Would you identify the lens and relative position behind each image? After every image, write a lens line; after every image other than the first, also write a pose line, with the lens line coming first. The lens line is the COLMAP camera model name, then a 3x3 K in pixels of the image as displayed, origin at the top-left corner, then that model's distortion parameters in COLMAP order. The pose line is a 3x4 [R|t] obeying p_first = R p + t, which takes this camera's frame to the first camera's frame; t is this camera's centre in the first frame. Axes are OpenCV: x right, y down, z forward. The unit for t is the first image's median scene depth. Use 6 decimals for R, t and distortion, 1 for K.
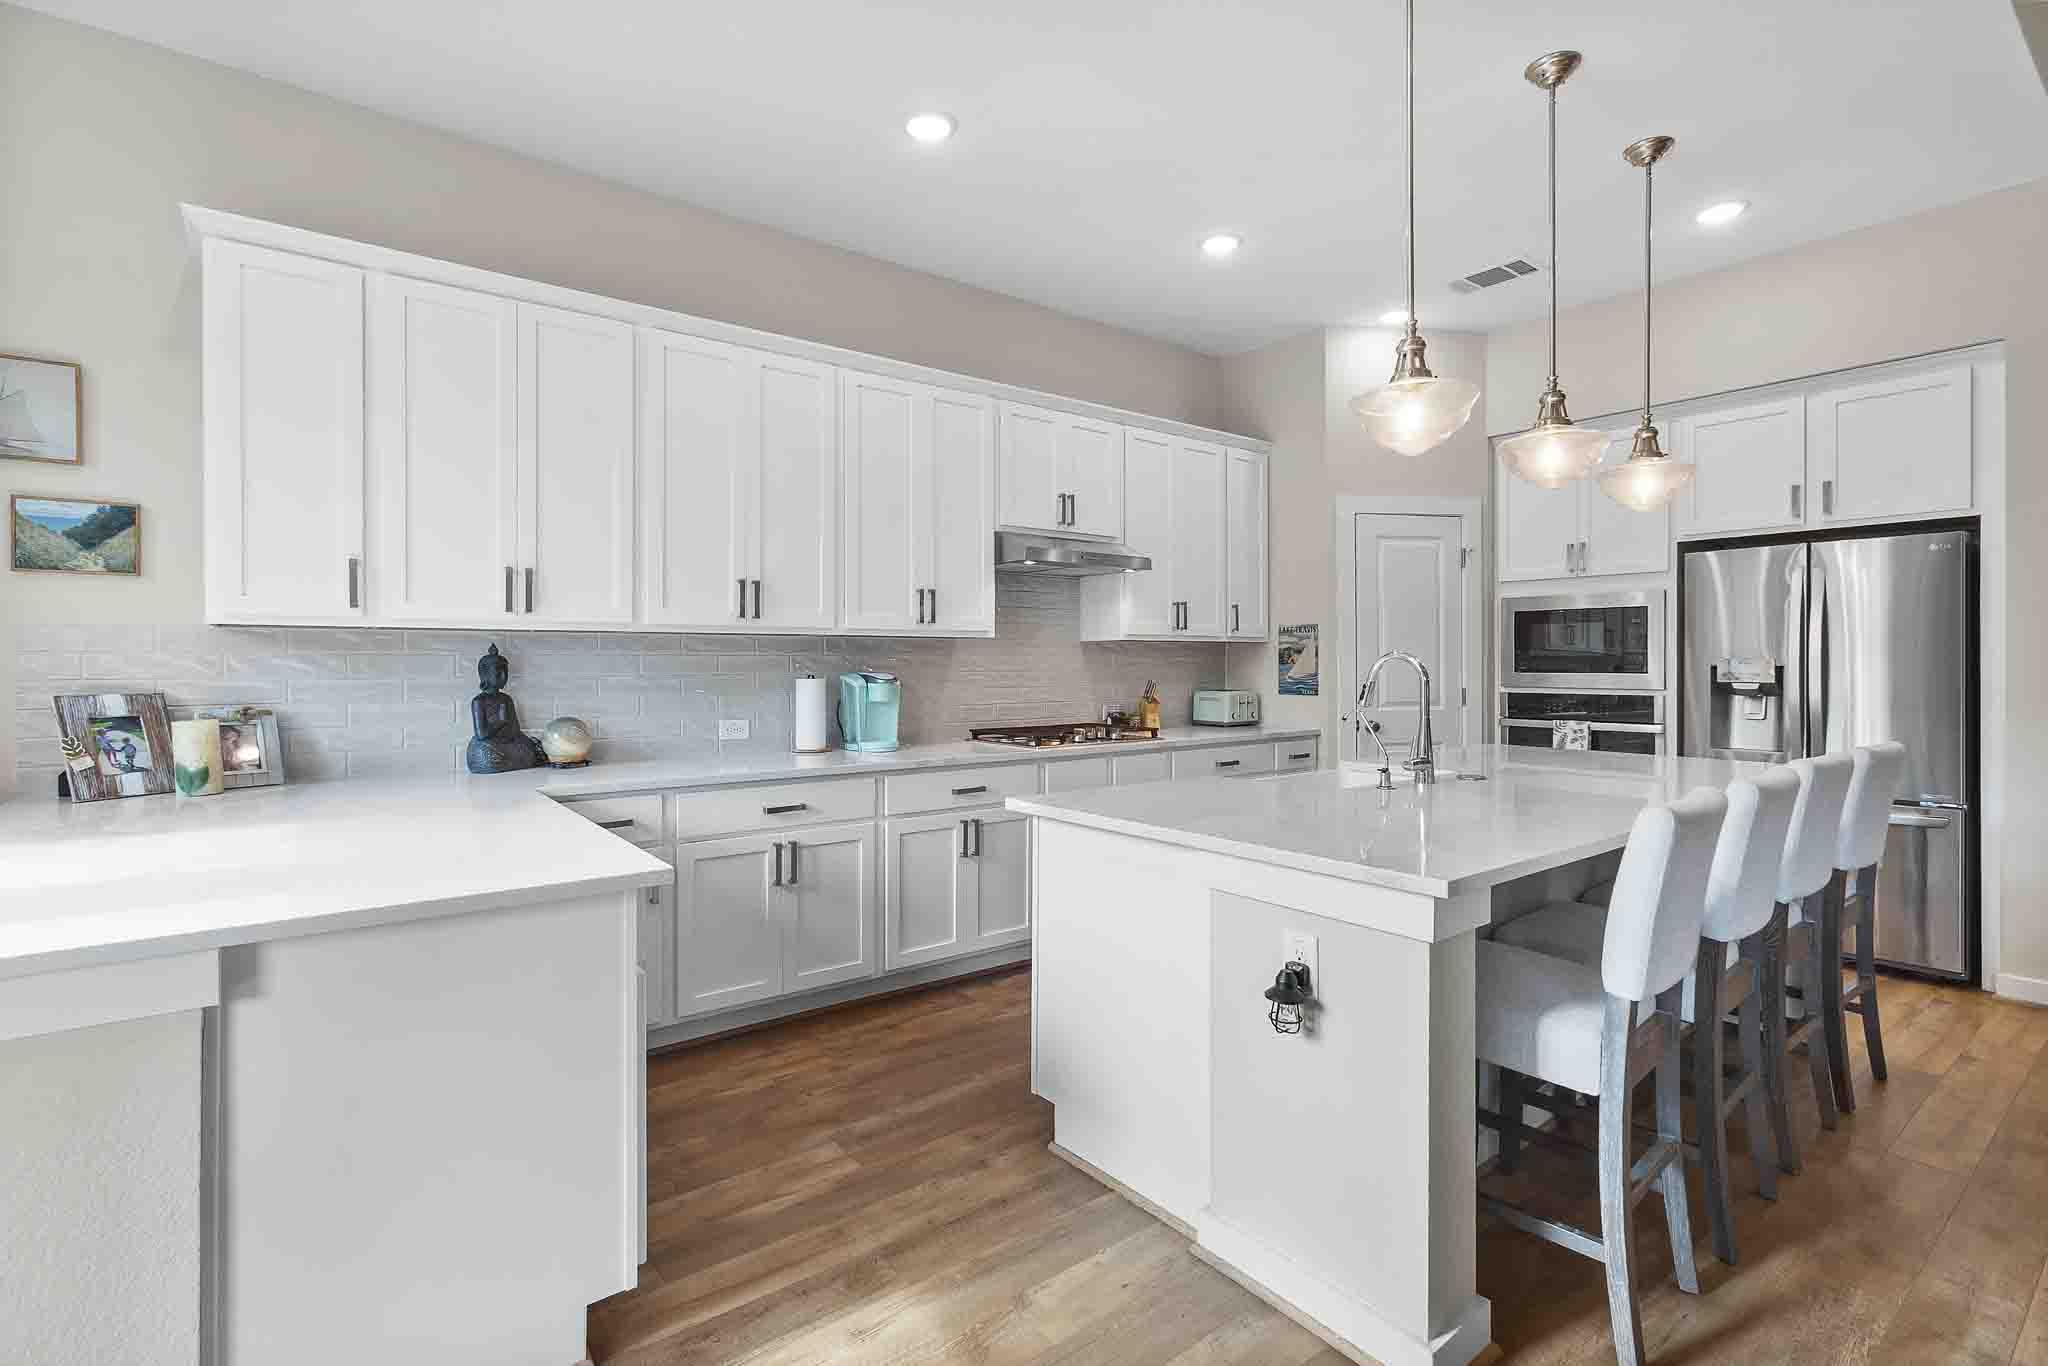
lens RADIAL K [[945.2, 0, 1000.8], [0, 945.2, 663.2], [0, 0, 1]] dist [-0.018239, 0.016358]
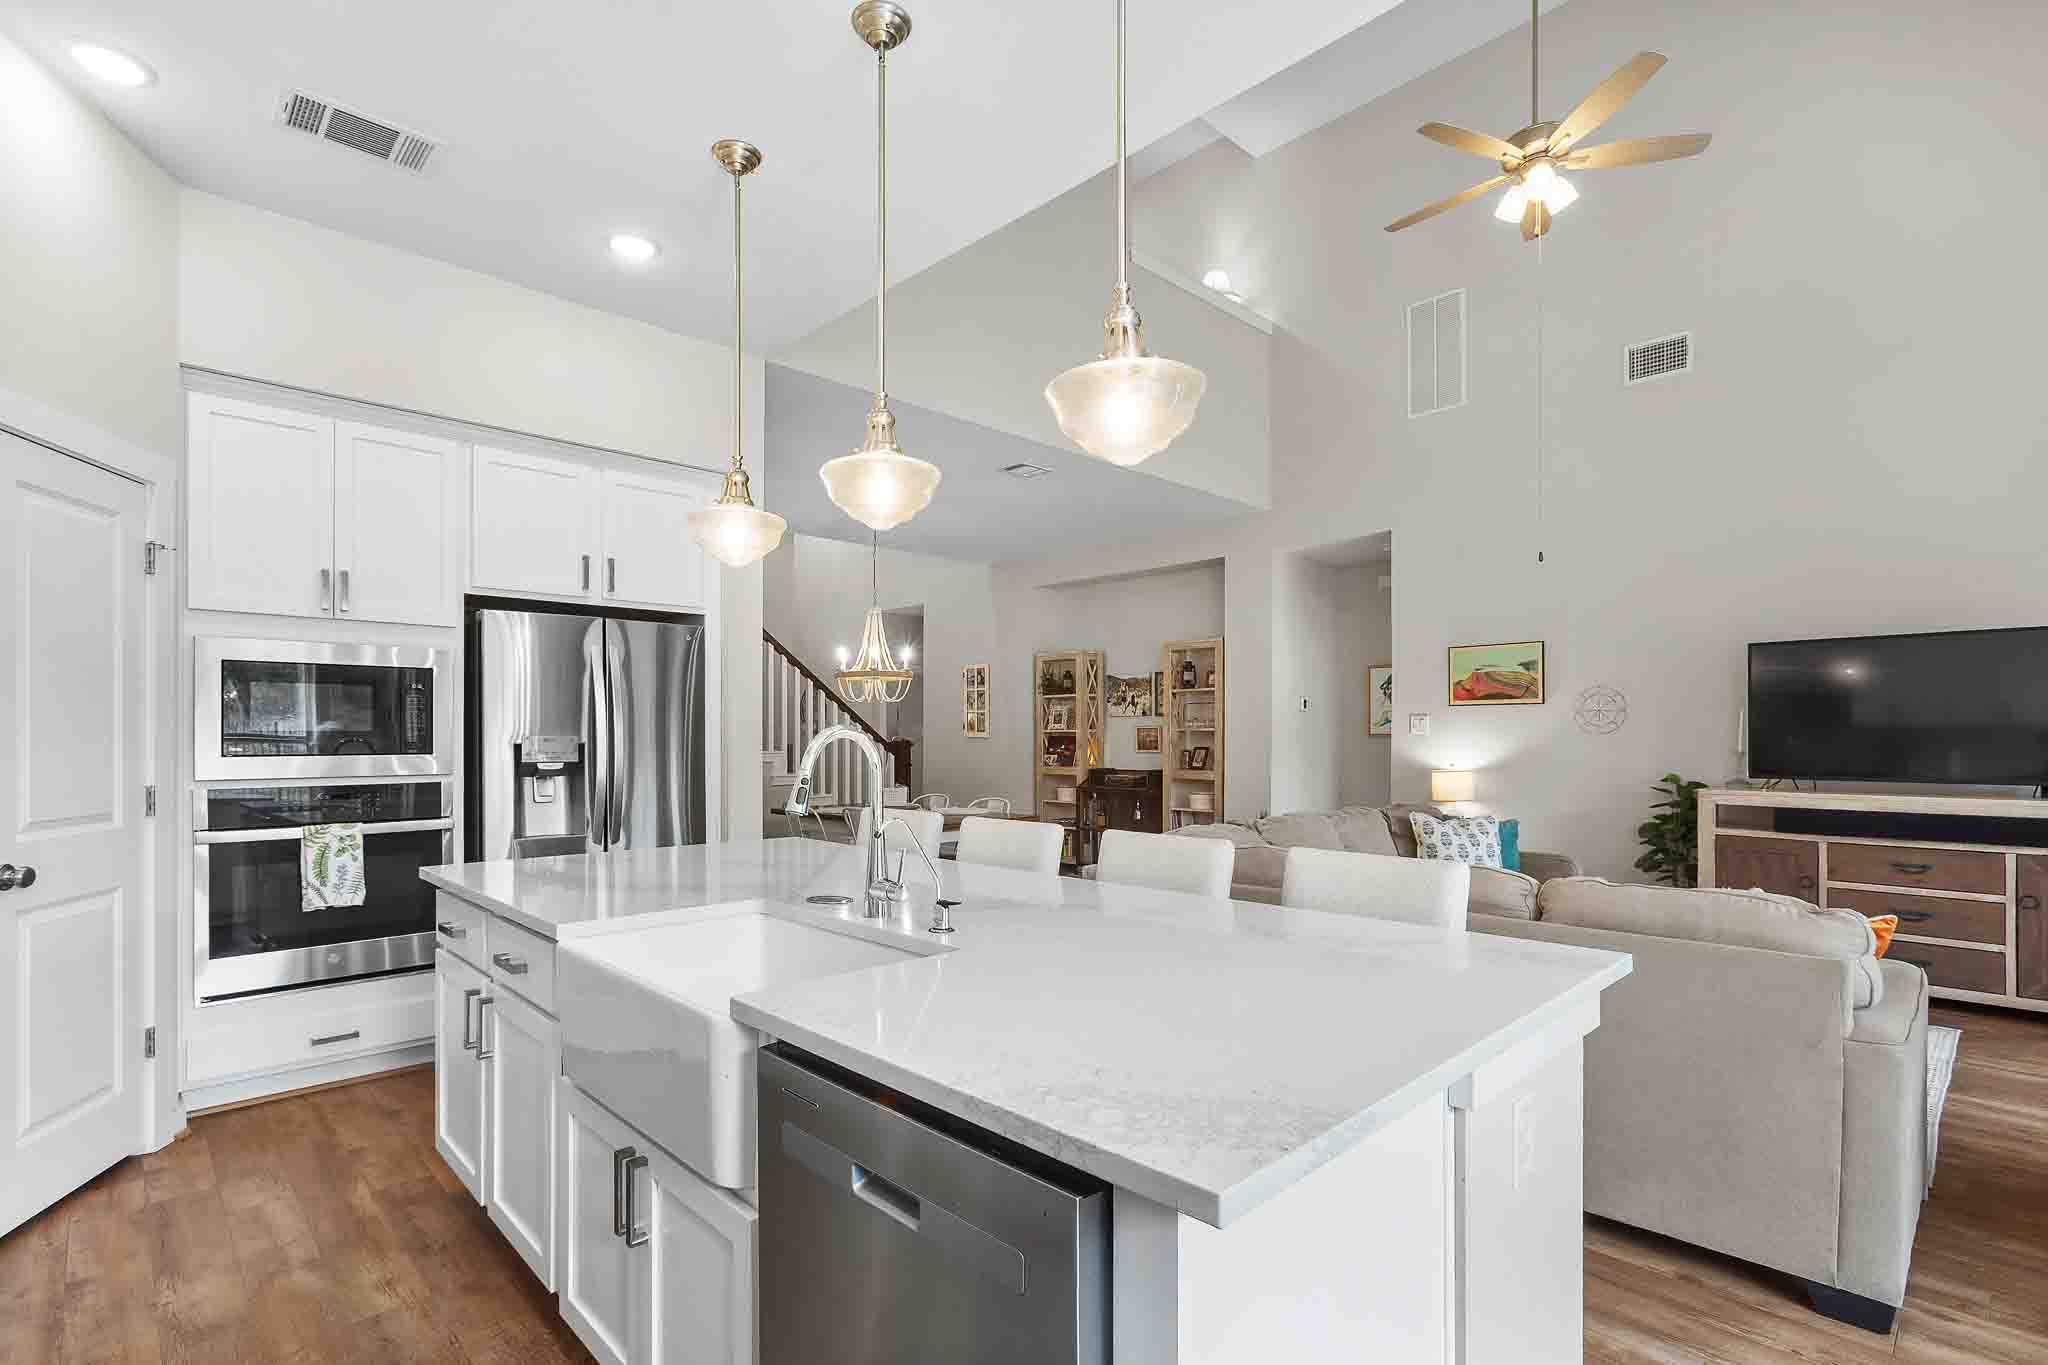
lens RADIAL K [[975.9, 0, 1021.7], [0, 975.9, 733.4], [0, 0, 1]] dist [0.000990, 0.000754]
pose [[-0.116110, 0.003796, 0.993229, -0.210255], [0.003157, 0.999989, -0.003453, -0.002535], [-0.993231, 0.002735, -0.116120, 0.702443]]
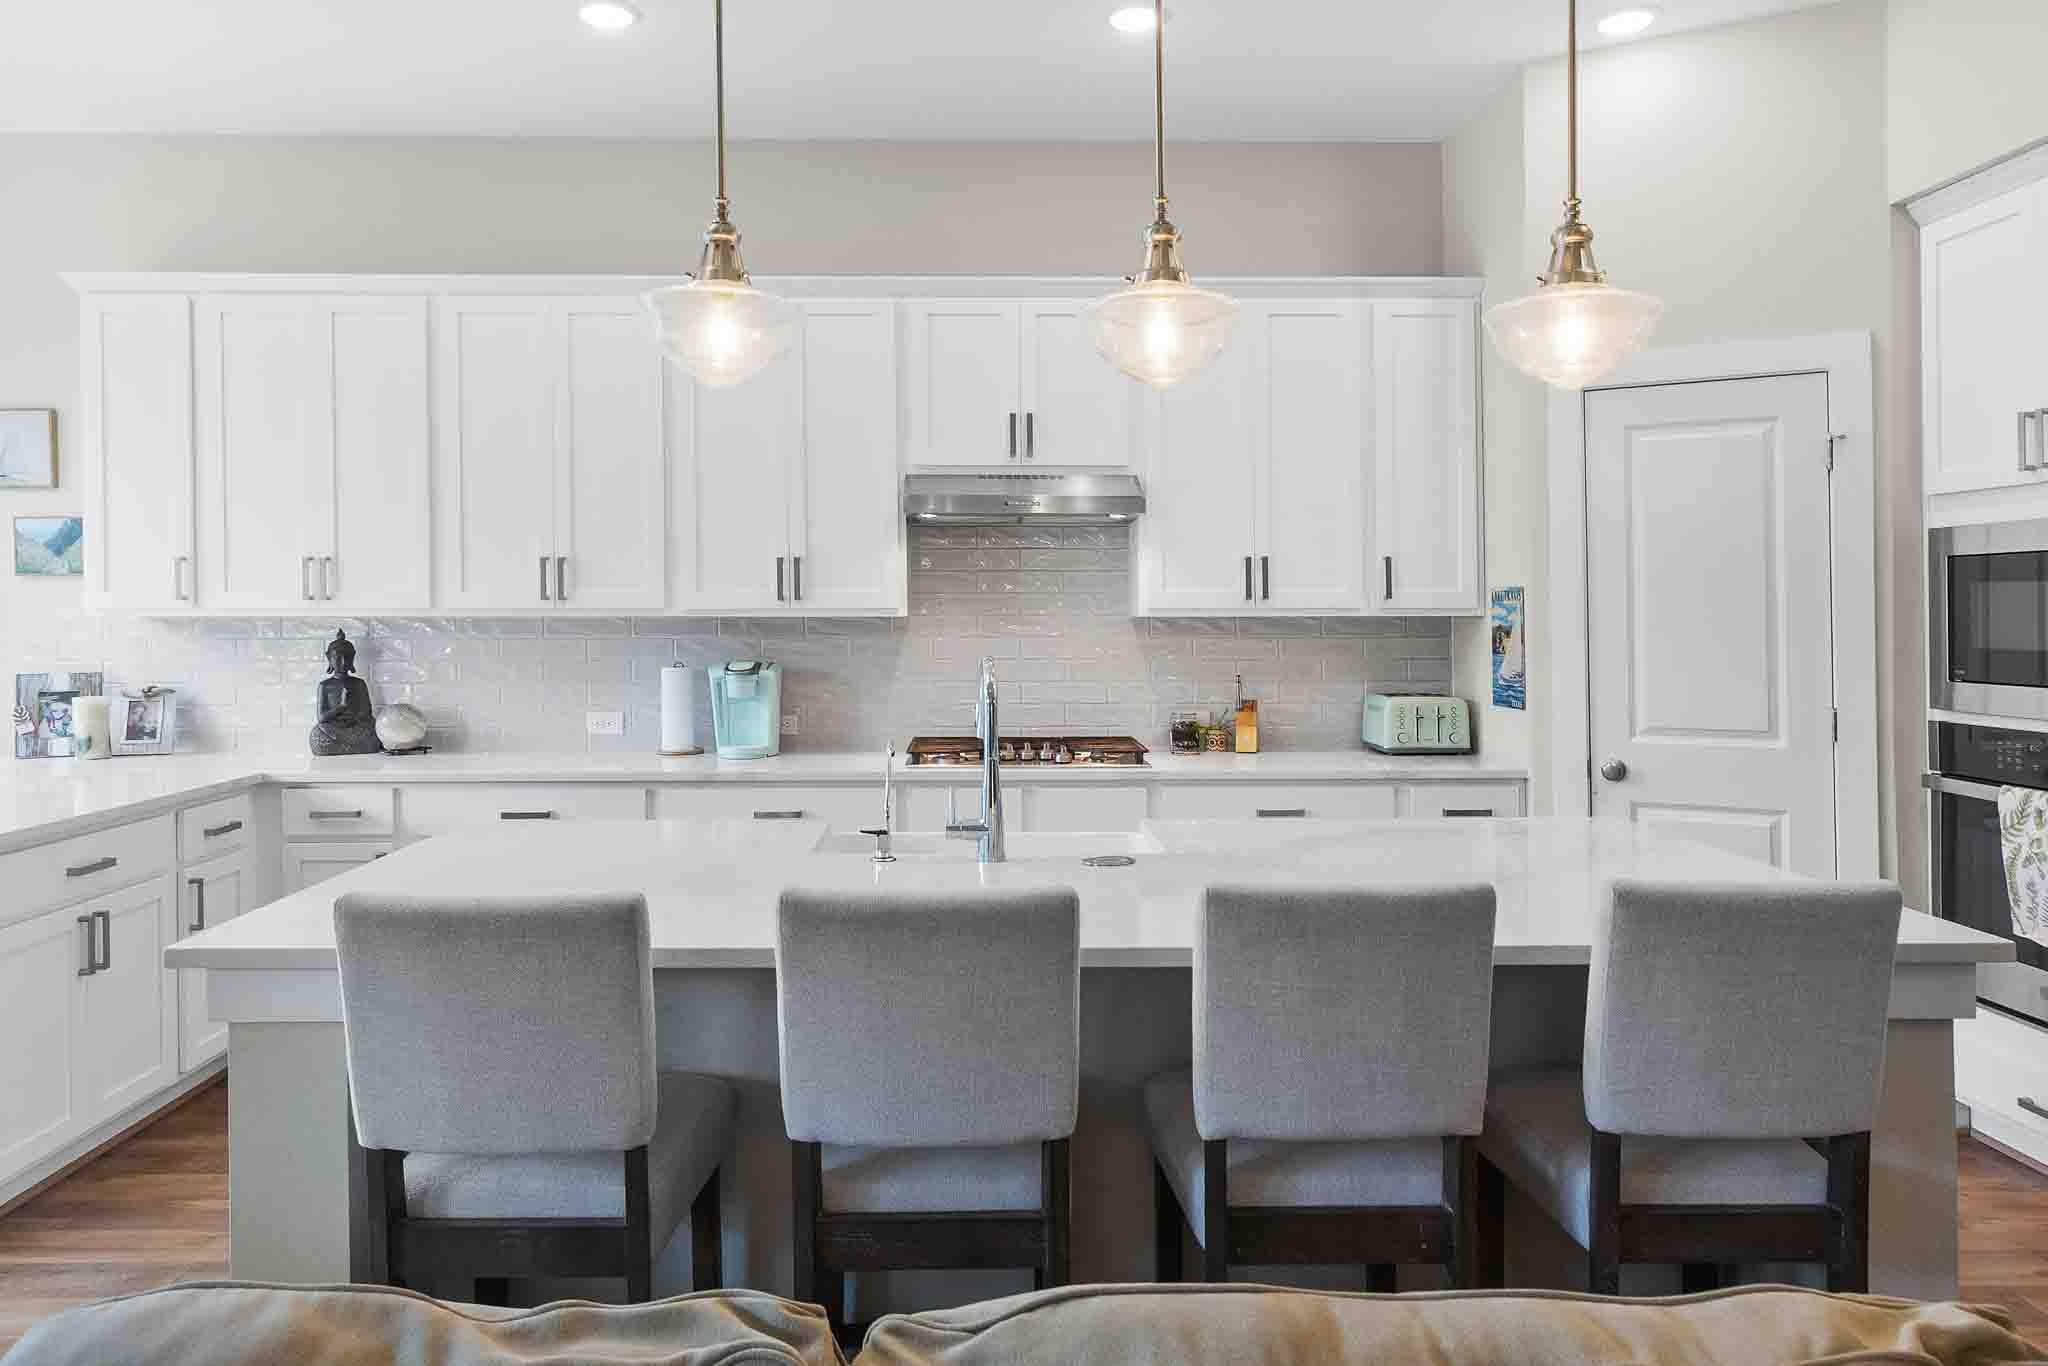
lens RADIAL K [[1359.7, 0, 987.5], [0, 1359.7, 626.2], [0, 0, 1]] dist [0.002695, 0.000891]
pose [[0.809439, 0.007389, -0.587157, 0.717899], [-0.001602, 0.999945, 0.010374, -0.032531], [0.587201, -0.007456, 0.809406, 0.175052]]
